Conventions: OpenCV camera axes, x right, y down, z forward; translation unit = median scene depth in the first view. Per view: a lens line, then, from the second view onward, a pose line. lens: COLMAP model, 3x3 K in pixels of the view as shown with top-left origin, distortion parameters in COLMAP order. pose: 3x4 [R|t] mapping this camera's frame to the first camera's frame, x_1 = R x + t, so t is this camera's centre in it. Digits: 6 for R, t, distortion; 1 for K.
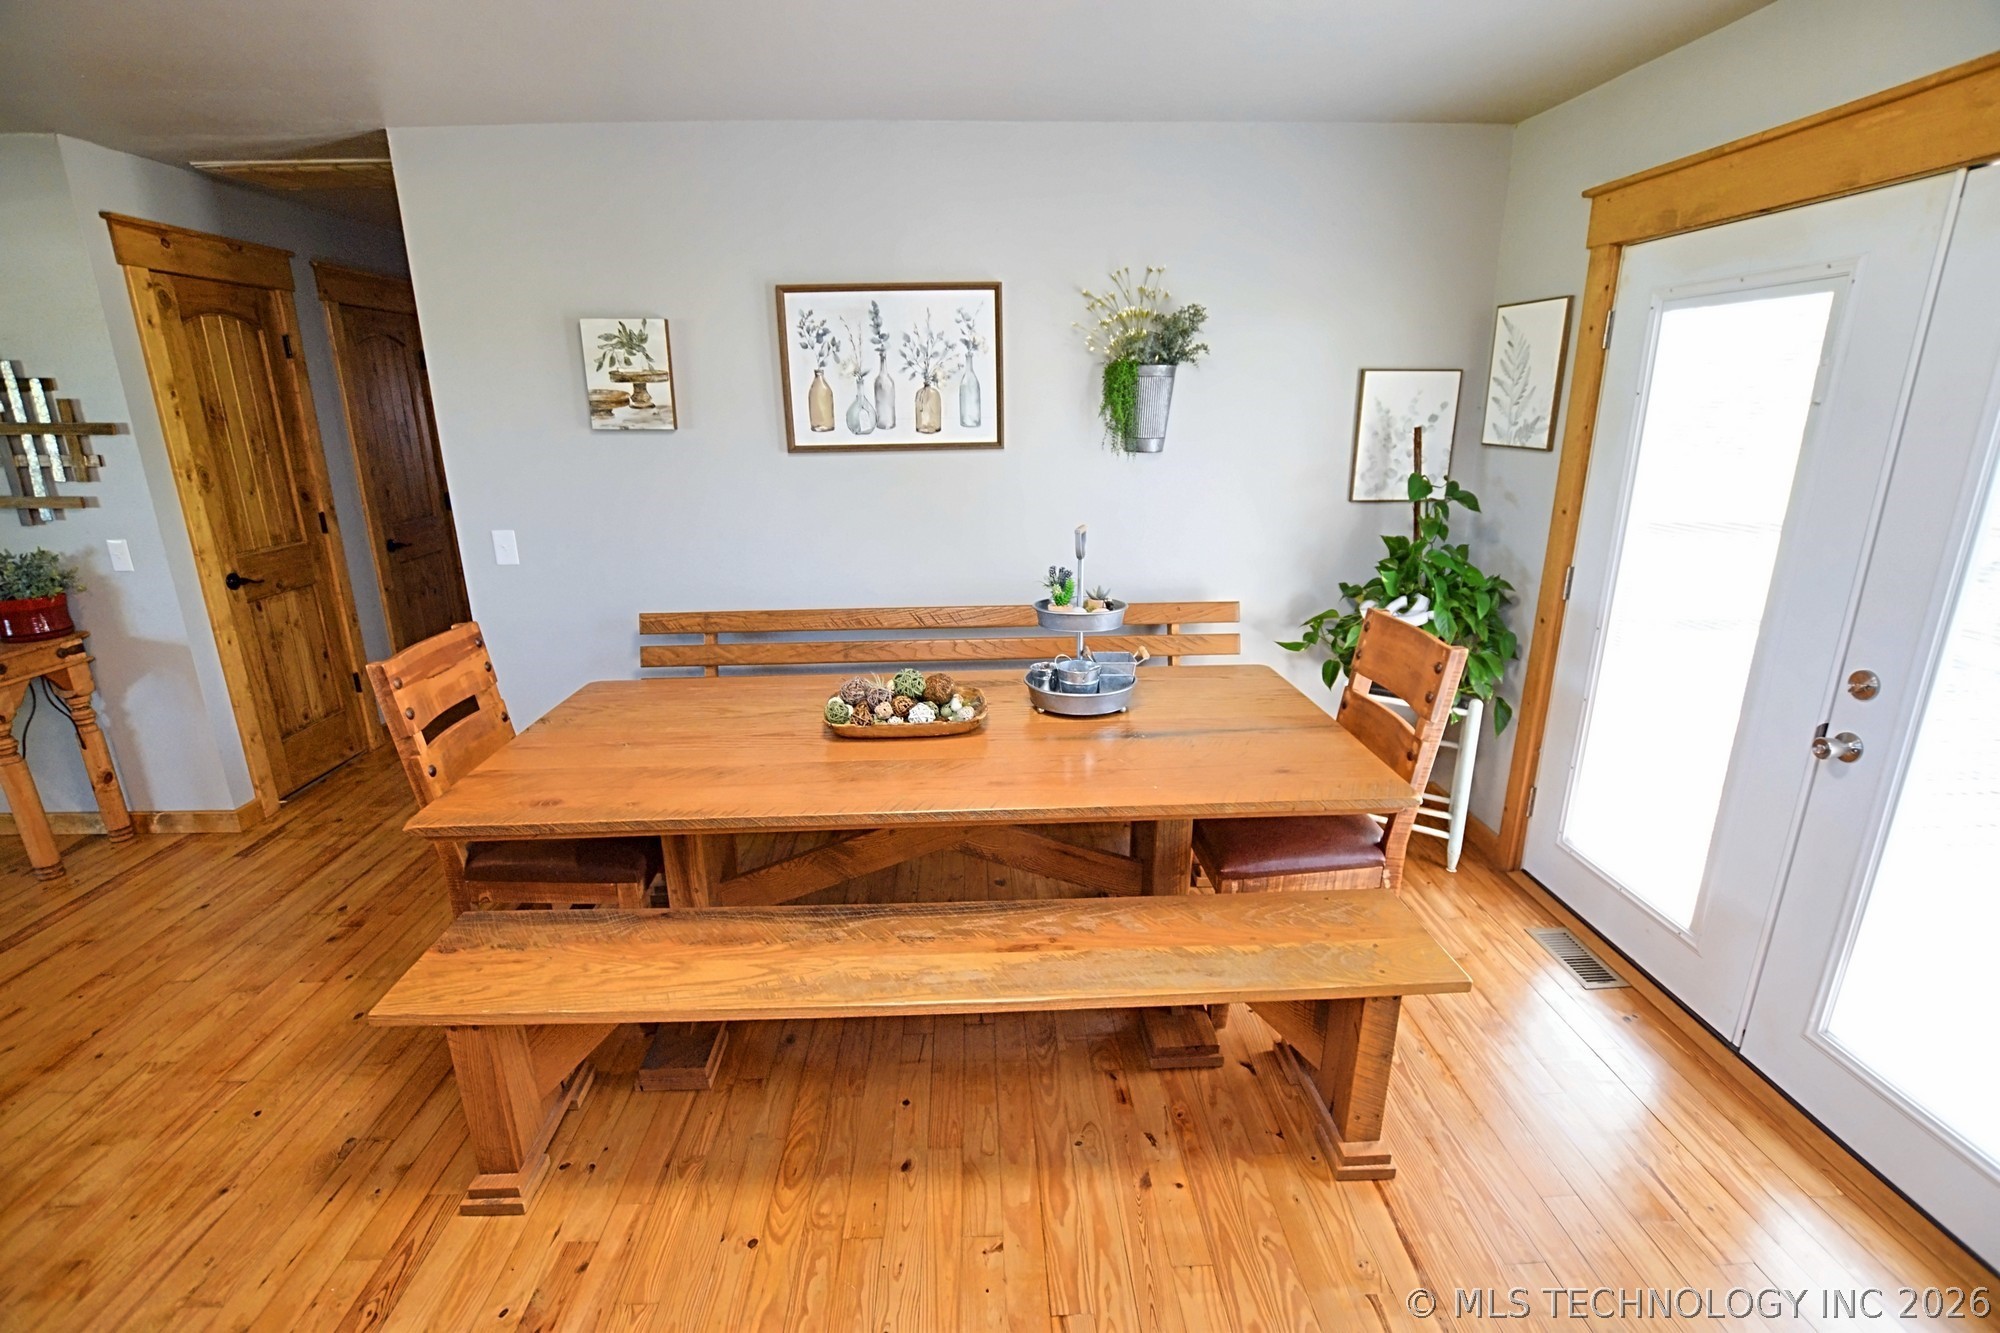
lens RADIAL K [[881.8, 0, 1000.1], [0, 881.8, 664.9], [0, 0, 1]] dist [-0.029433, 0.002021]
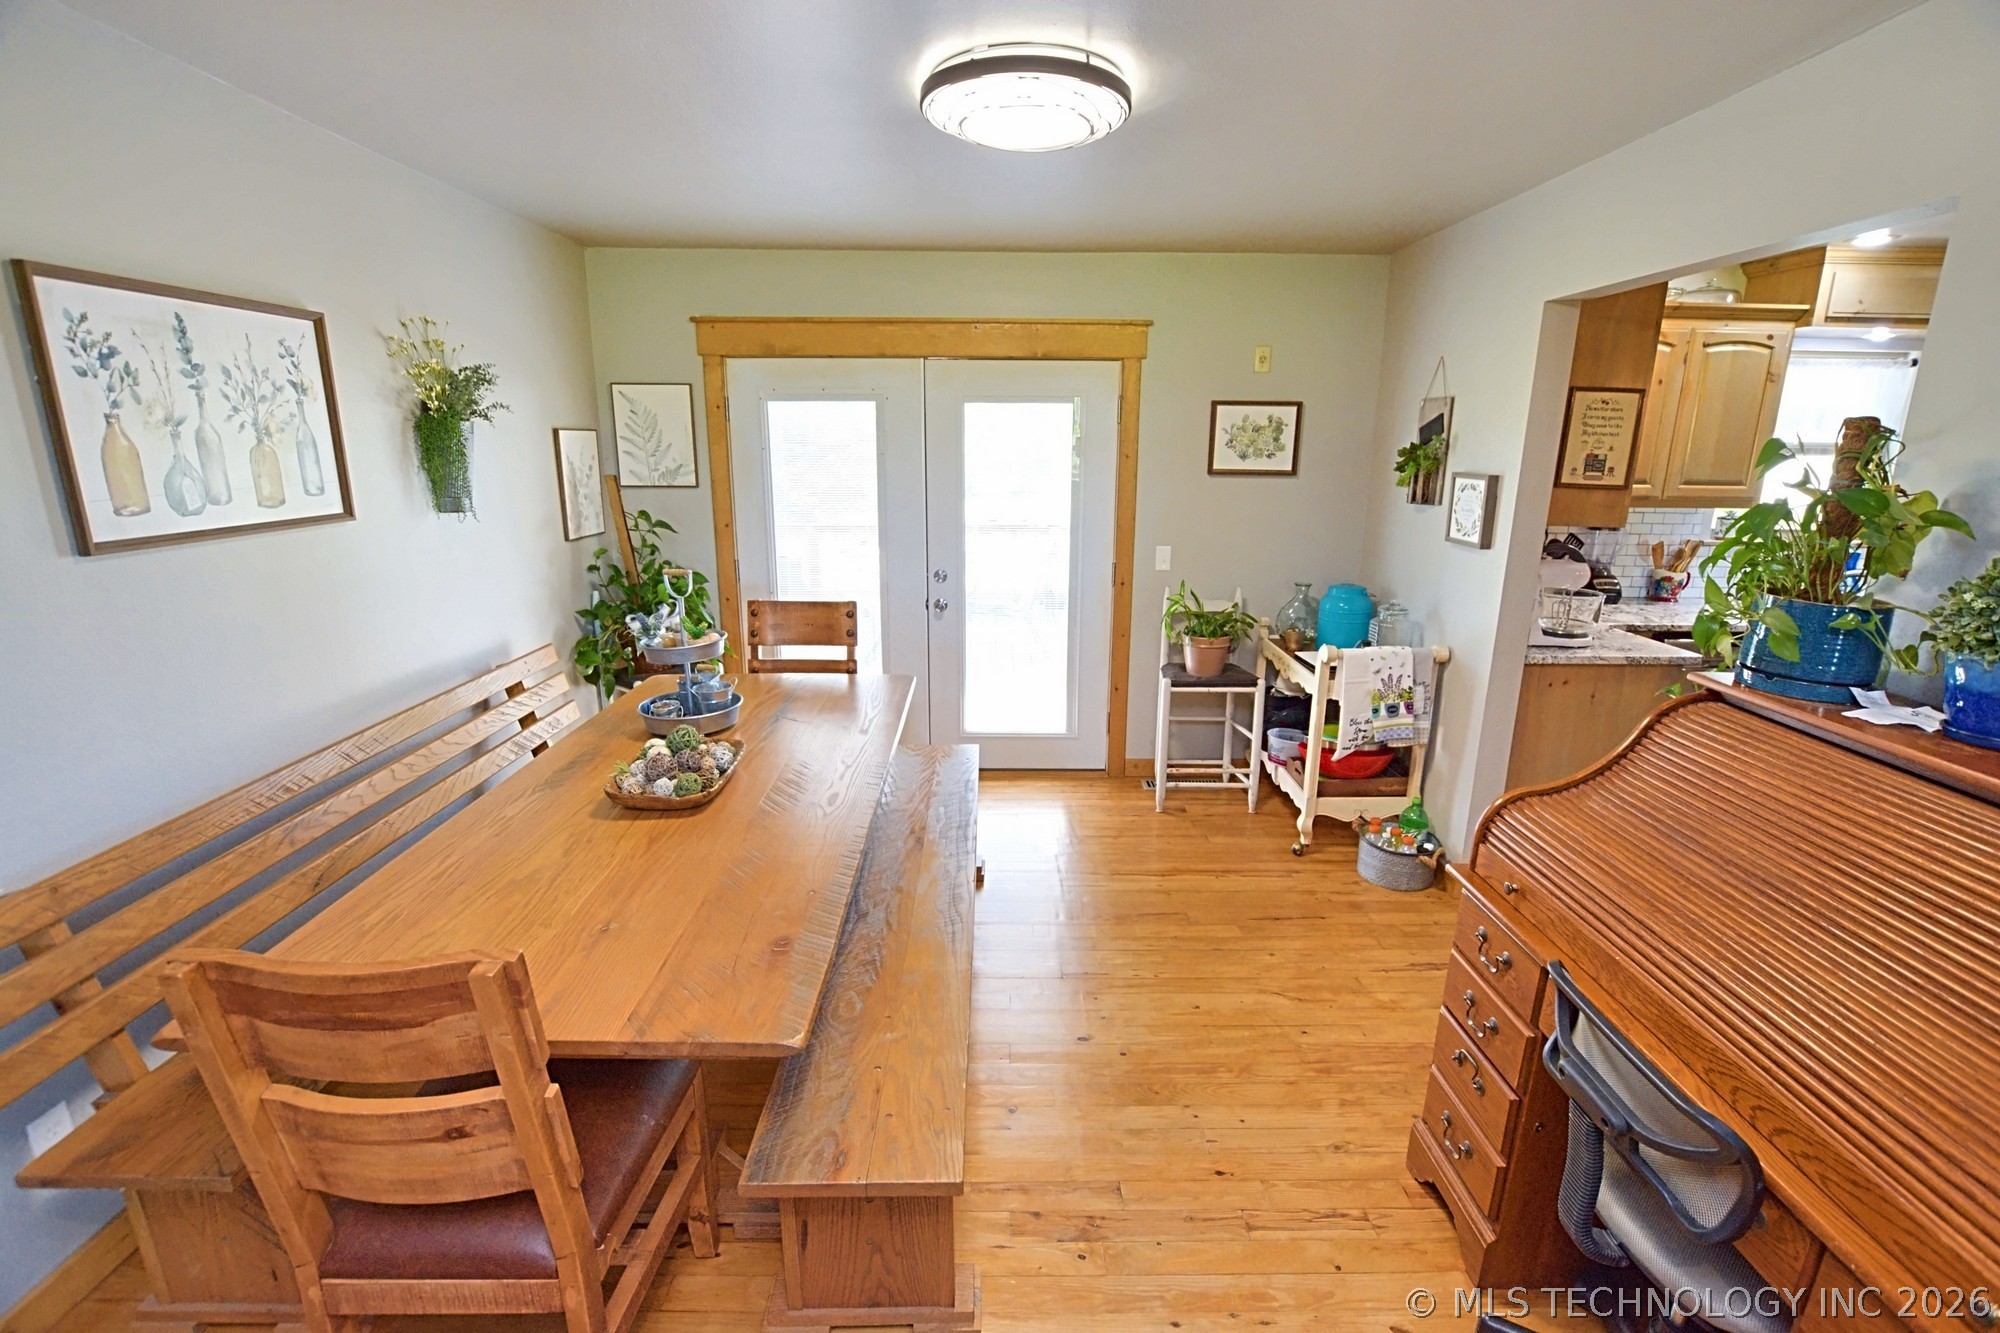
lens RADIAL K [[881.8, 0, 996.1], [0, 881.8, 667.6], [0, 0, 1]] dist [-0.029433, 0.002021]
pose [[0.036338, -0.239127, 0.970308, -0.790241], [0.283134, 0.933628, 0.219484, -0.132617], [-0.958392, 0.266751, 0.101631, 0.412175]]
